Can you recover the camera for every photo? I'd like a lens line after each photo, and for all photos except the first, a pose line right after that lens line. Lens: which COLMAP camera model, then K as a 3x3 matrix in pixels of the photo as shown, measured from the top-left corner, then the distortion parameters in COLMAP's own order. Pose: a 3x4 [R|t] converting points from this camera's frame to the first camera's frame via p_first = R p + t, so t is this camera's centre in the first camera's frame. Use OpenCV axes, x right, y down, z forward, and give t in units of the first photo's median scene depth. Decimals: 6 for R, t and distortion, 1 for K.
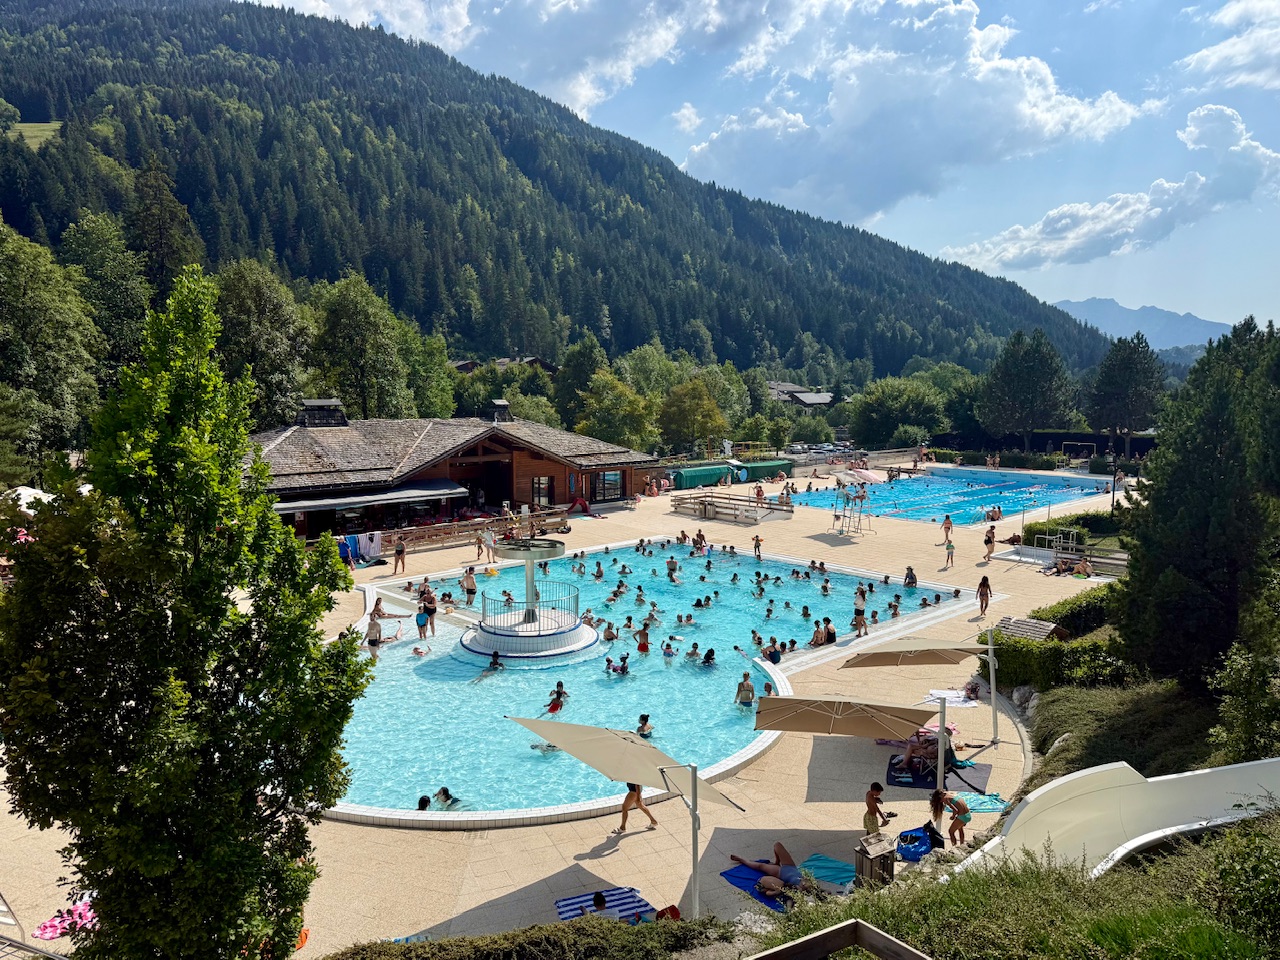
lens RADIAL K [[918.3, 0, 639.6], [0, 918.3, 475.4], [0, 0, 1]] dist [0.001458, -0.002540]
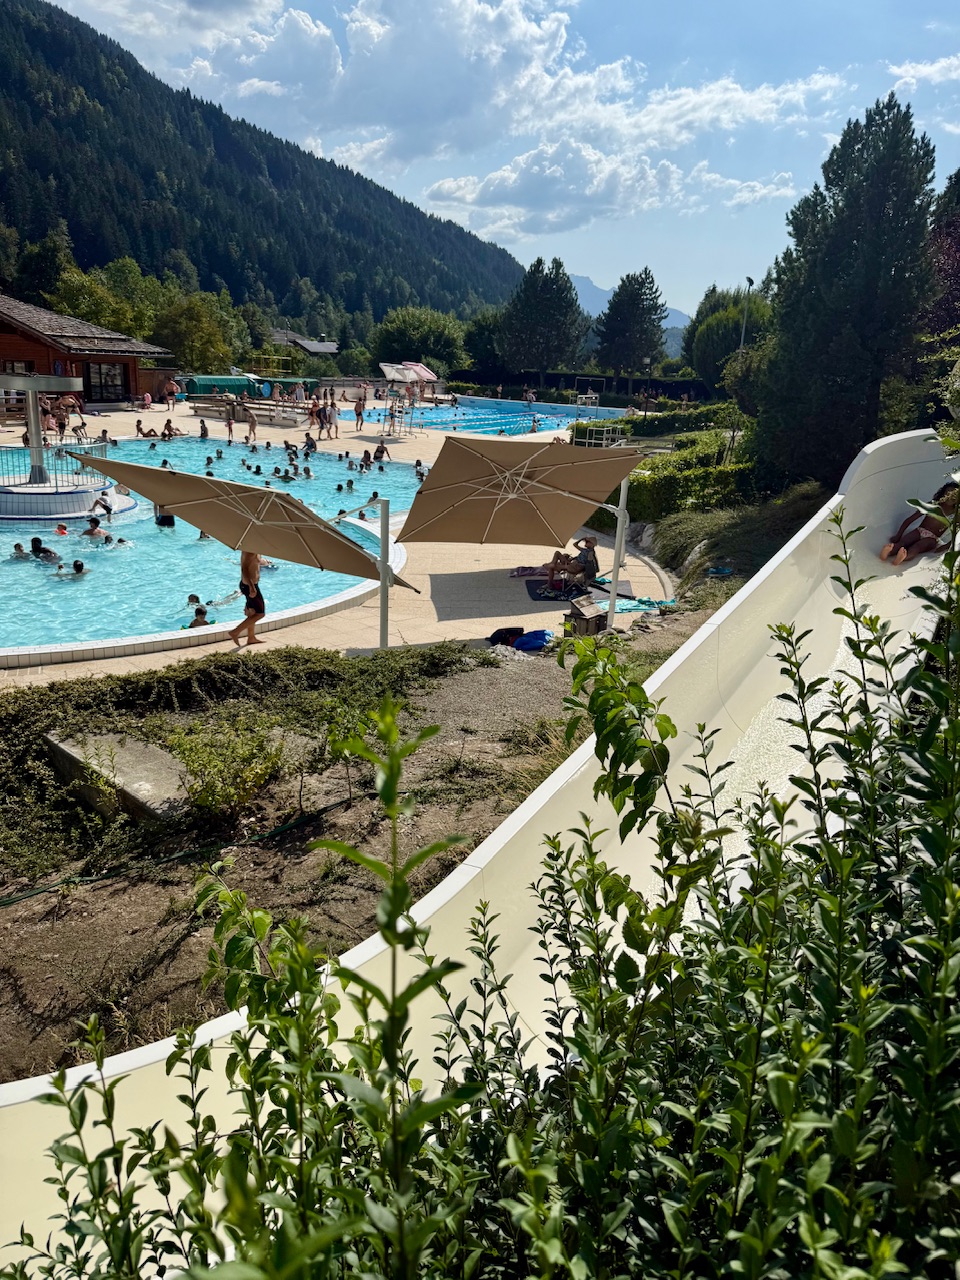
lens RADIAL K [[918.3, 0, 466.9], [0, 918.3, 608.3], [0, 0, 1]] dist [0.001458, -0.002540]
pose [[0.923524, -0.061243, 0.378620, -0.034084], [0.019791, 0.993463, 0.112423, 0.071824], [-0.383030, -0.096332, 0.918699, 0.069256]]
